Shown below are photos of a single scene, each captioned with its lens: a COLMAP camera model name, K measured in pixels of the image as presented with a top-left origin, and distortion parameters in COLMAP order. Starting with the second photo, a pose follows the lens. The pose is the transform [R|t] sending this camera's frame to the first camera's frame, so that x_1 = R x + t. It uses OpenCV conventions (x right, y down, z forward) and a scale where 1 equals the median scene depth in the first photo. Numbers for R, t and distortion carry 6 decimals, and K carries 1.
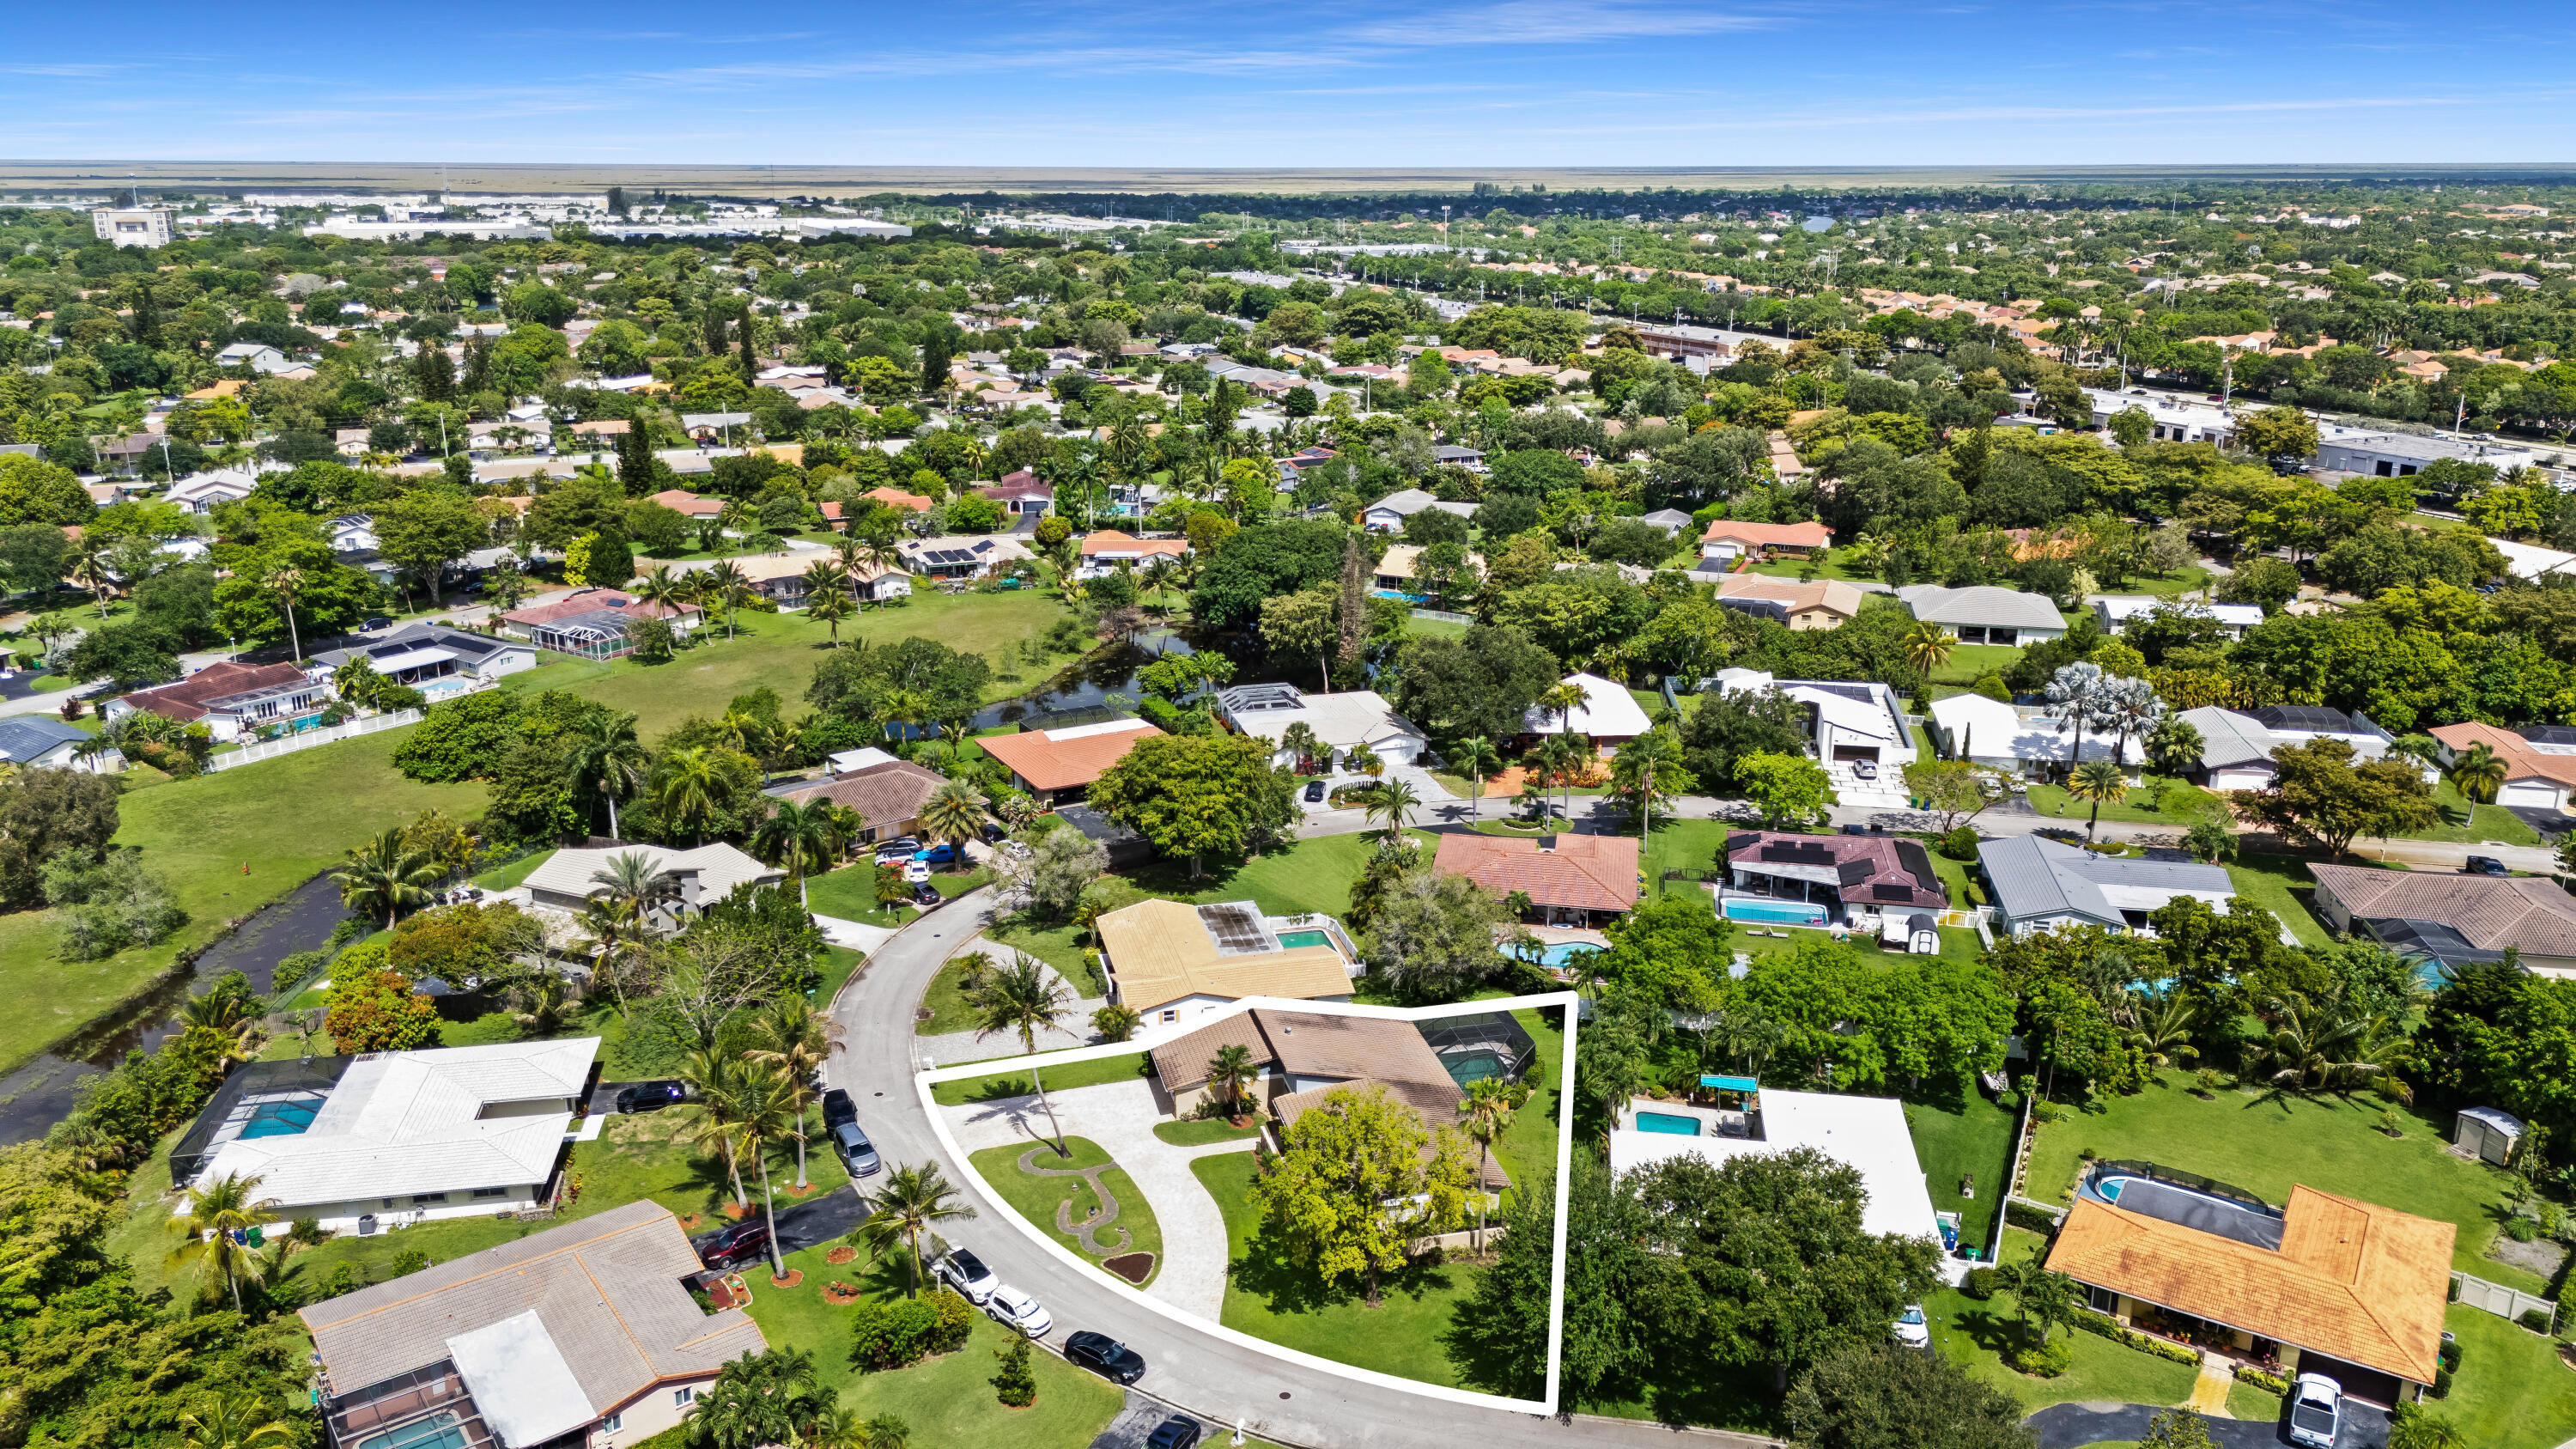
lens RADIAL K [[1875.1, 0, 1288.0], [0, 1875.1, 724.5], [0, 0, 1]] dist [0.133584, -0.176012]
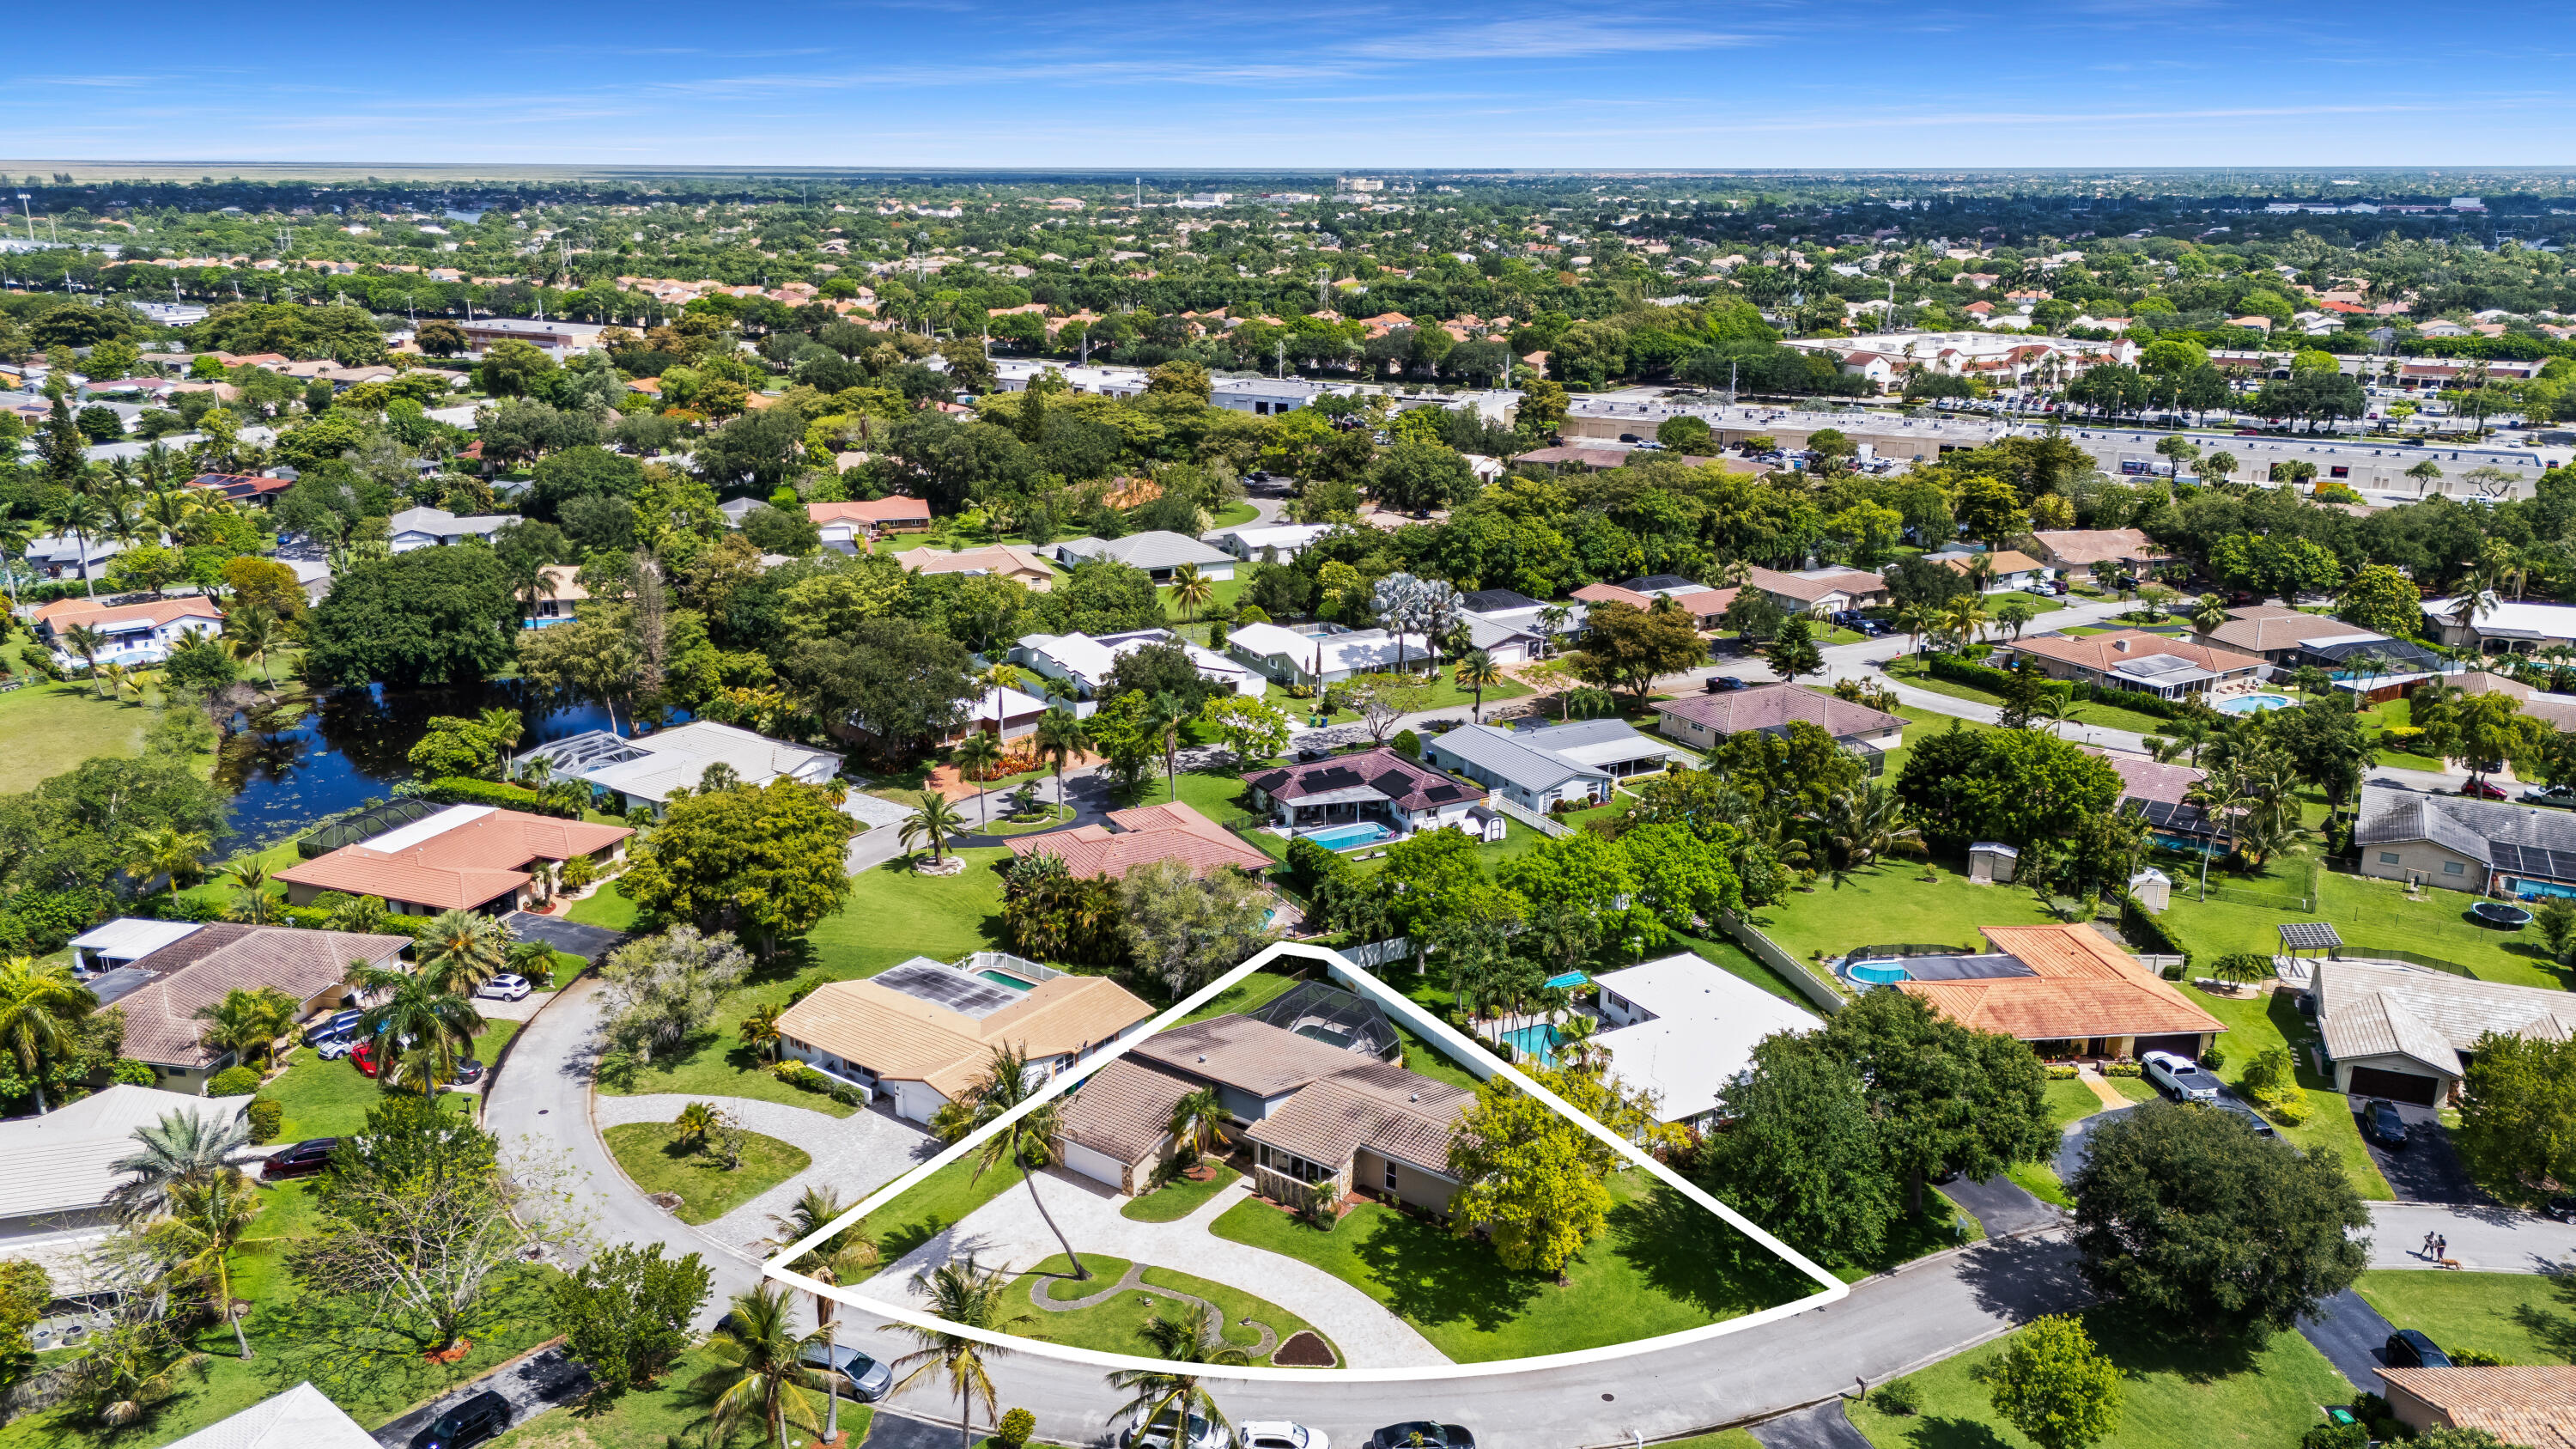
lens RADIAL K [[1875.1, 0, 1288.0], [0, 1875.1, 724.5], [0, 0, 1]] dist [0.133584, -0.176012]
pose [[0.771668, -0.181879, 0.609466, -0.332795], [0.180724, 0.981445, 0.064065, -0.028494], [-0.609809, 0.060708, 0.790220, 0.184752]]
